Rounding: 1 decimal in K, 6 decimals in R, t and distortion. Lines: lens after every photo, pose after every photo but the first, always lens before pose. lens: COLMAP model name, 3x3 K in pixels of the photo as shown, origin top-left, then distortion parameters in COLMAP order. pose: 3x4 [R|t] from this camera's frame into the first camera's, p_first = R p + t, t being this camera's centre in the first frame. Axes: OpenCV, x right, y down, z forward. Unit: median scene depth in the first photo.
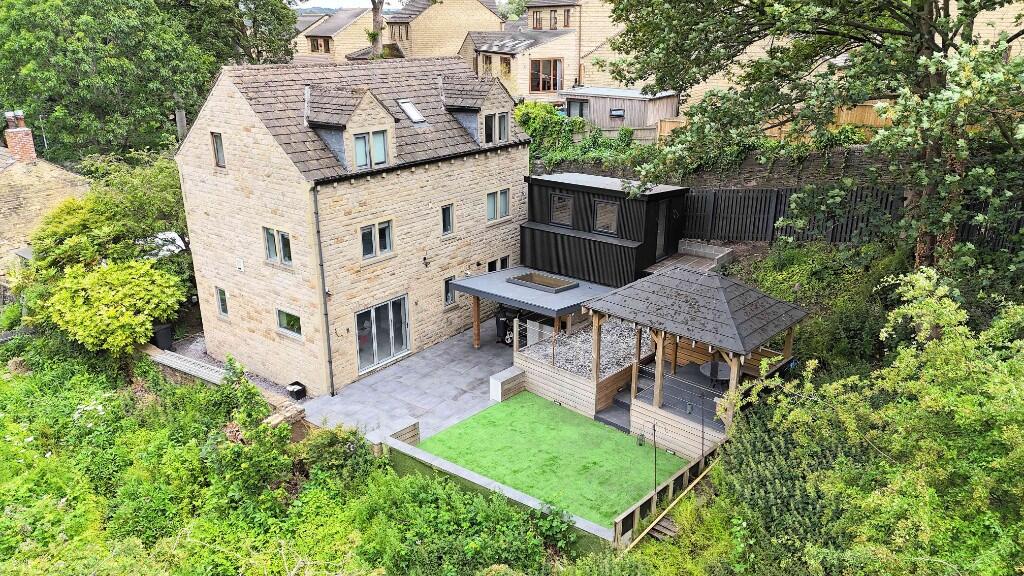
lens RADIAL K [[745.6, 0, 515.7], [0, 745.6, 288.0], [0, 0, 1]] dist [0.032381, -0.028253]
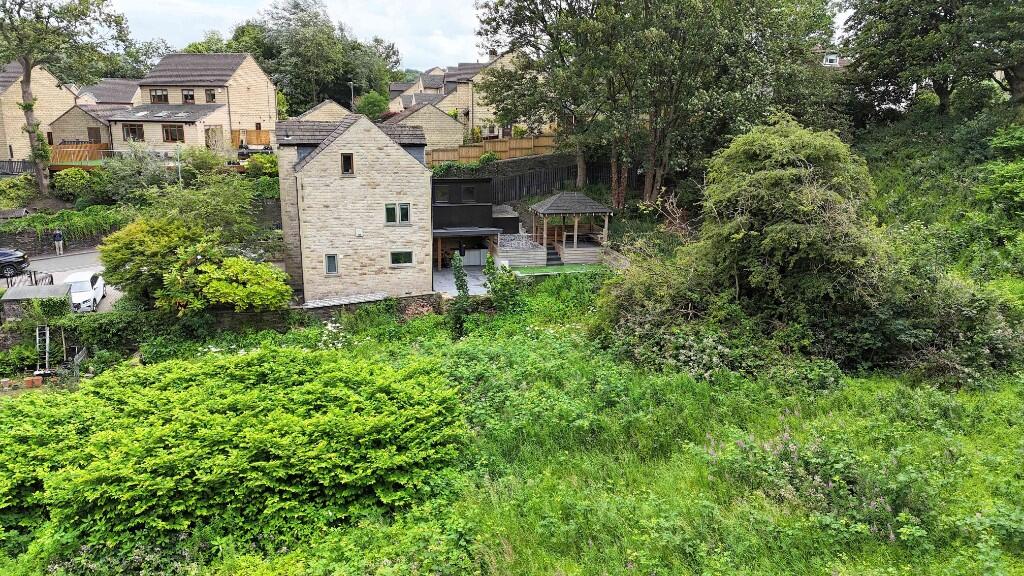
lens RADIAL K [[745.6, 0, 511.6], [0, 745.6, 288.4], [0, 0, 1]] dist [0.032381, -0.028253]
pose [[0.572926, -0.190051, 0.797268, -1.577752], [0.254045, 0.966015, 0.047716, 0.098317], [-0.779241, 0.175205, 0.601736, -0.239279]]
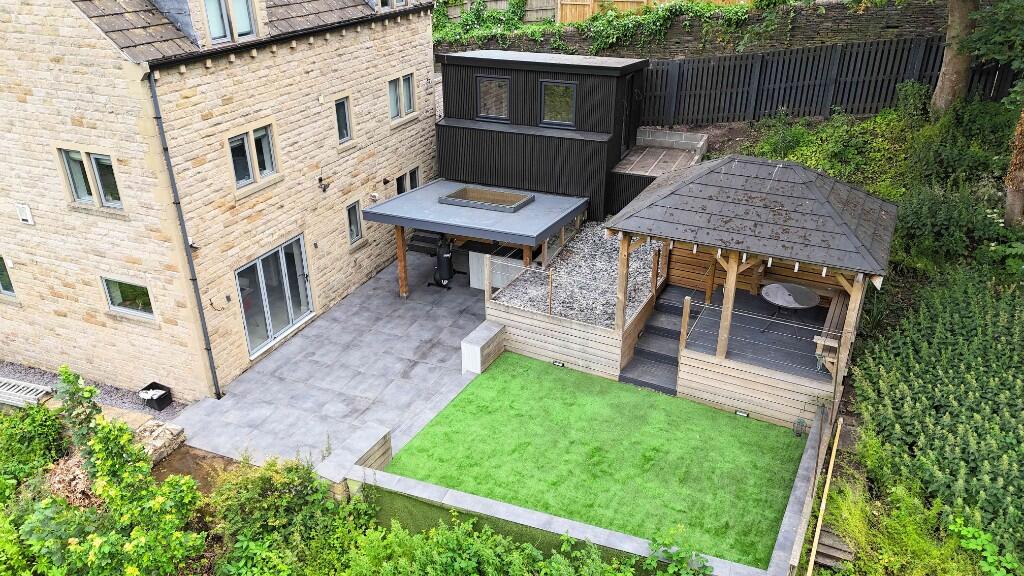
lens RADIAL K [[745.6, 0, 507.6], [0, 745.6, 291.5], [0, 0, 1]] dist [0.032381, -0.028253]
pose [[0.963812, -0.121695, 0.237183, -0.142103], [0.091531, 0.986702, 0.134317, -0.015426], [-0.250375, -0.107746, 0.962135, 0.300116]]
